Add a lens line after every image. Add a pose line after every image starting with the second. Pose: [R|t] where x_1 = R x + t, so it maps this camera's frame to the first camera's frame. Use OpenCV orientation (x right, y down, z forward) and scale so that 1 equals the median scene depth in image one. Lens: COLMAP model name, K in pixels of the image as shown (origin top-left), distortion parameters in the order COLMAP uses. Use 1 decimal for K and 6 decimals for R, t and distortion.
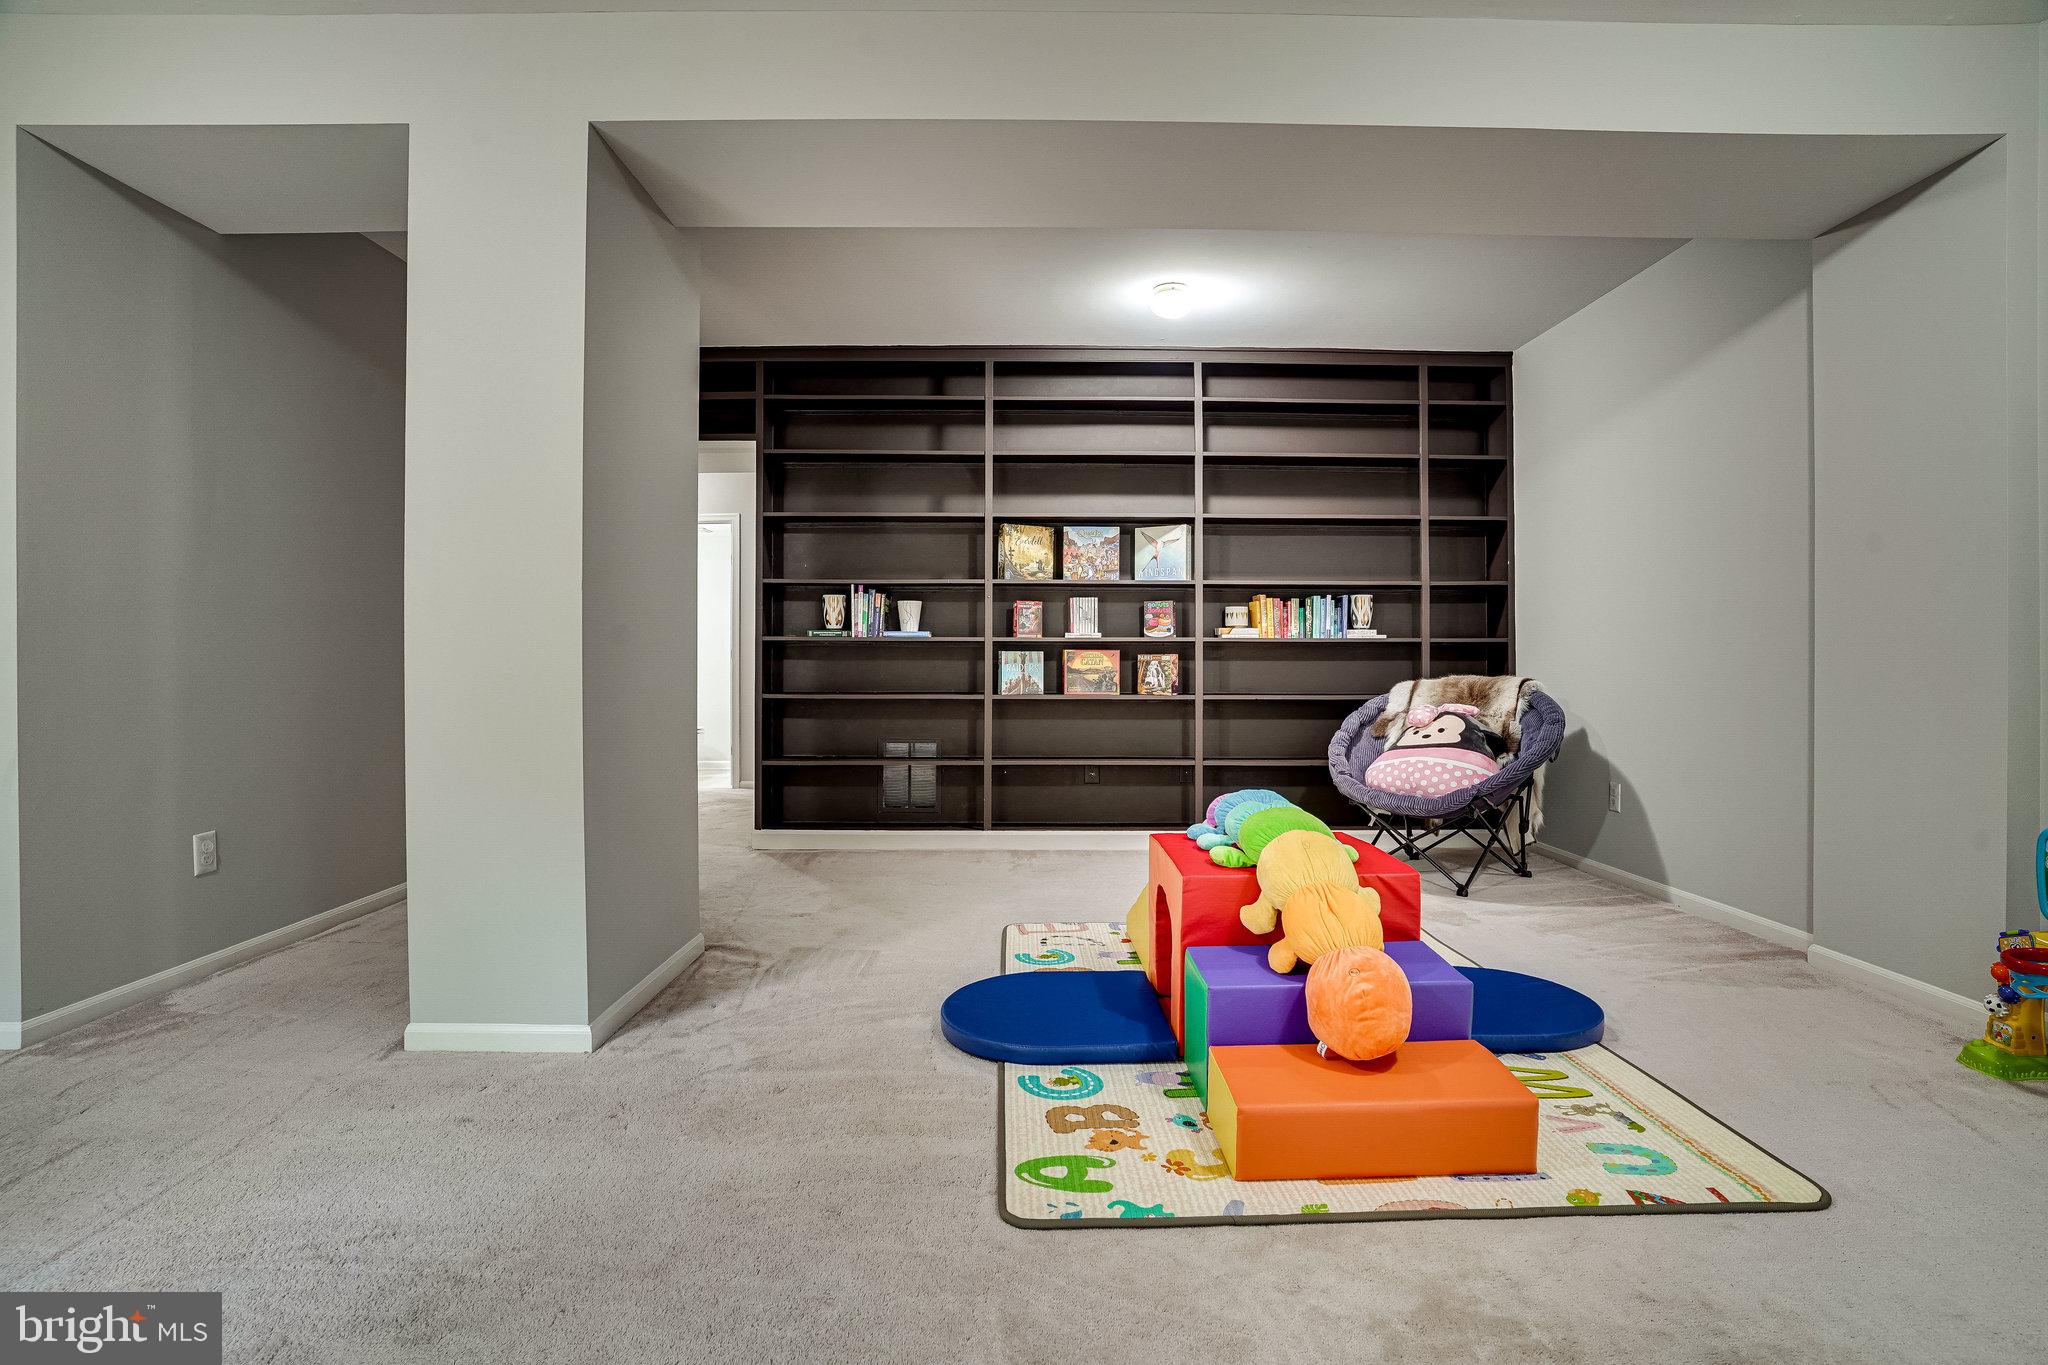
lens RADIAL K [[1003.4, 0, 1027.3], [0, 1003.4, 661.3], [0, 0, 1]] dist [-0.073814, 0.035469]
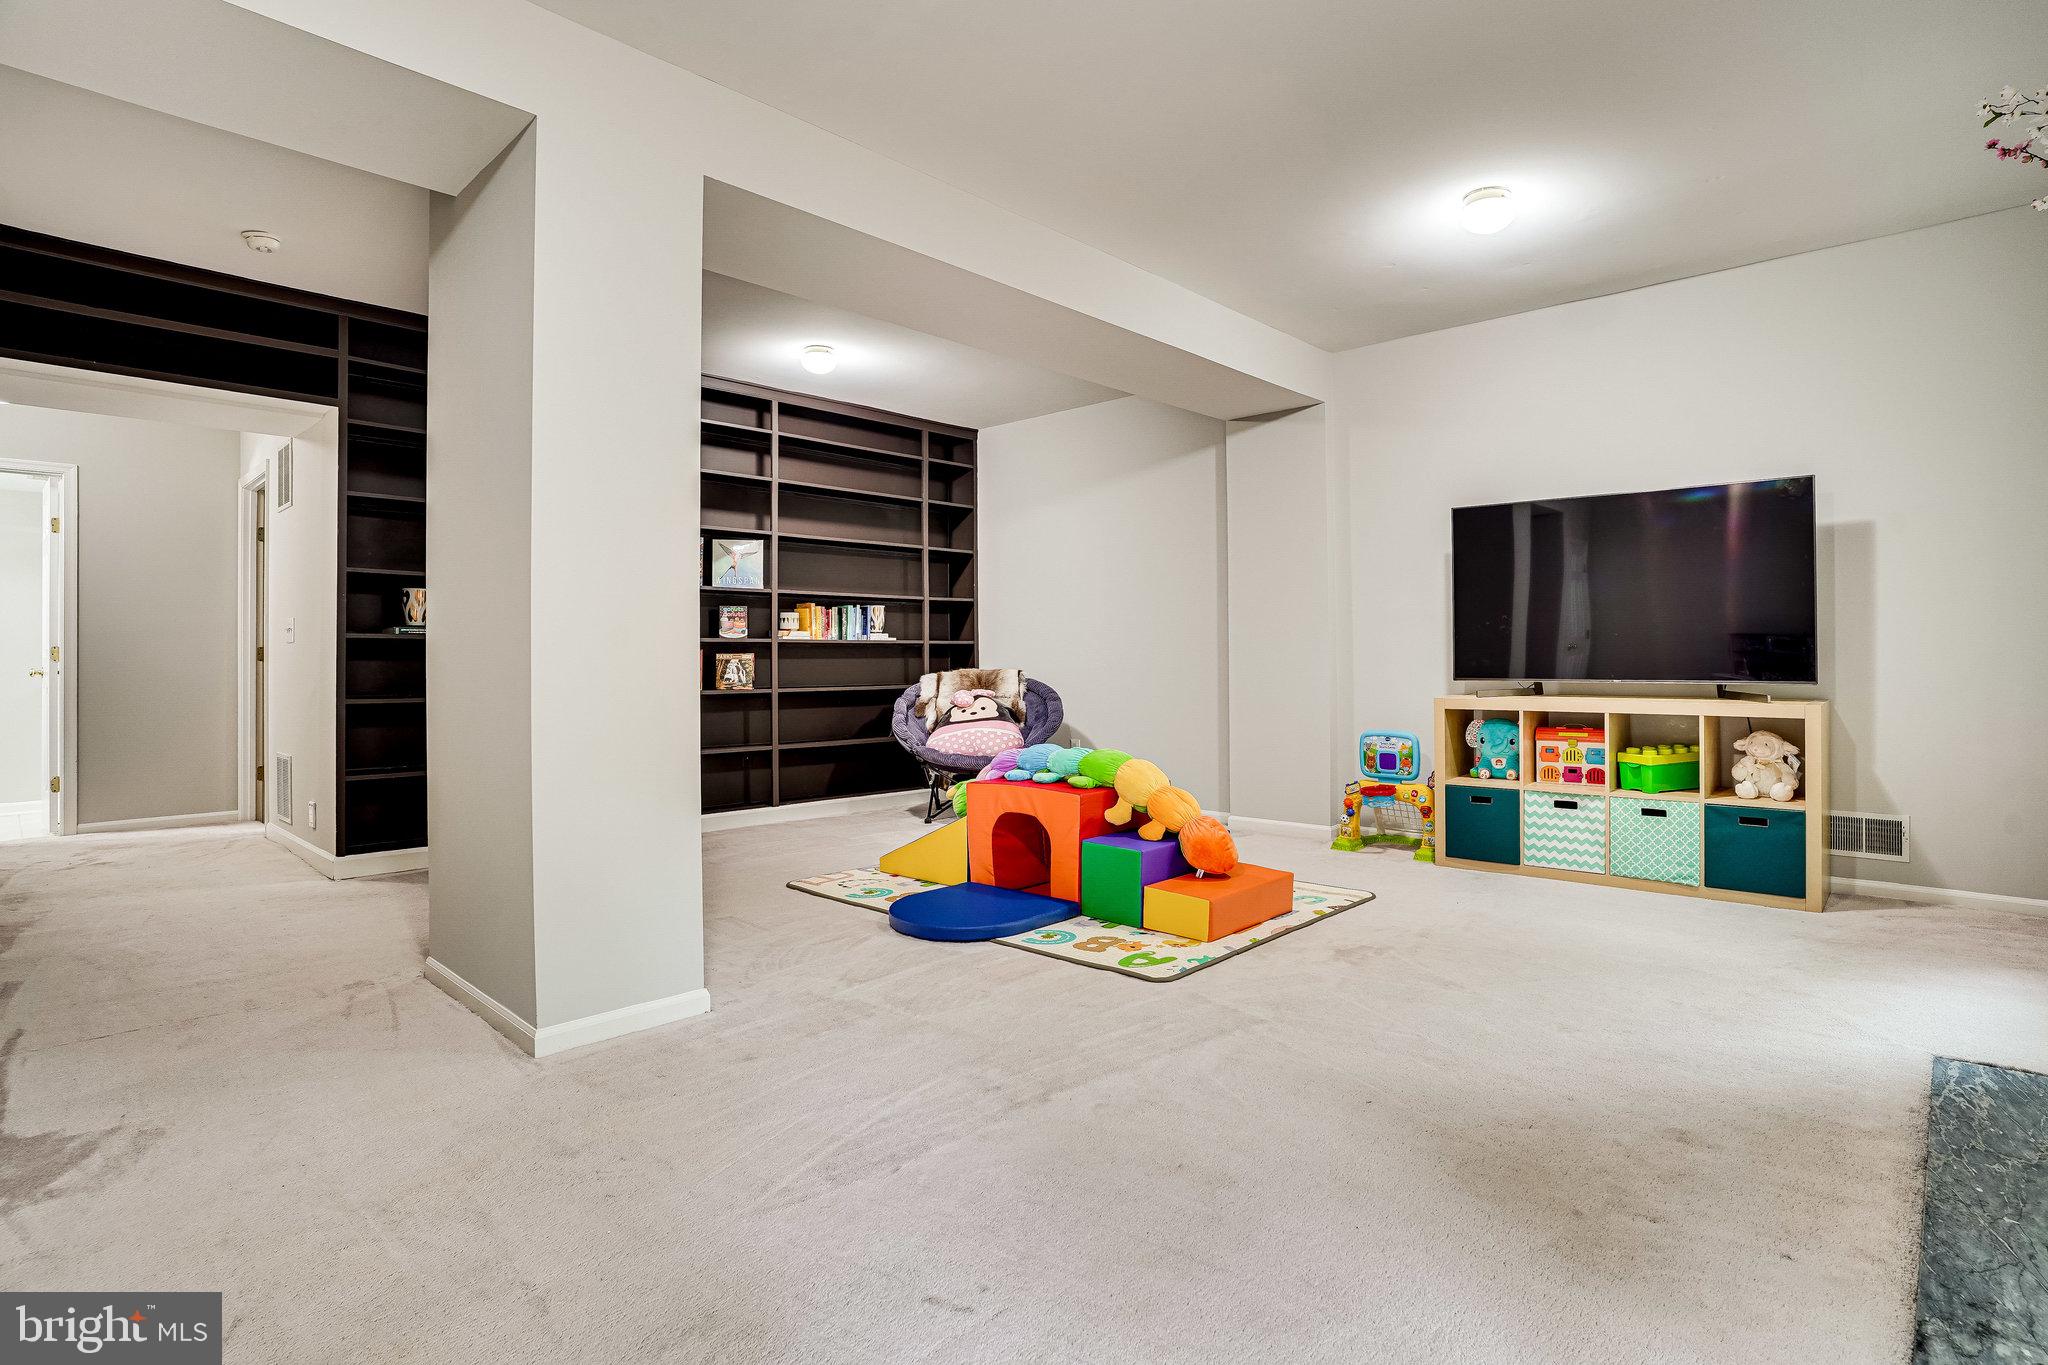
lens RADIAL K [[1003.4, 0, 1027.3], [0, 1003.4, 661.3], [0, 0, 1]] dist [-0.073814, 0.035469]
pose [[0.704989, -0.006393, 0.709189, -0.438880], [0.005985, 0.999977, 0.003066, 0.000319], [-0.709192, 0.002083, 0.705012, -0.020418]]
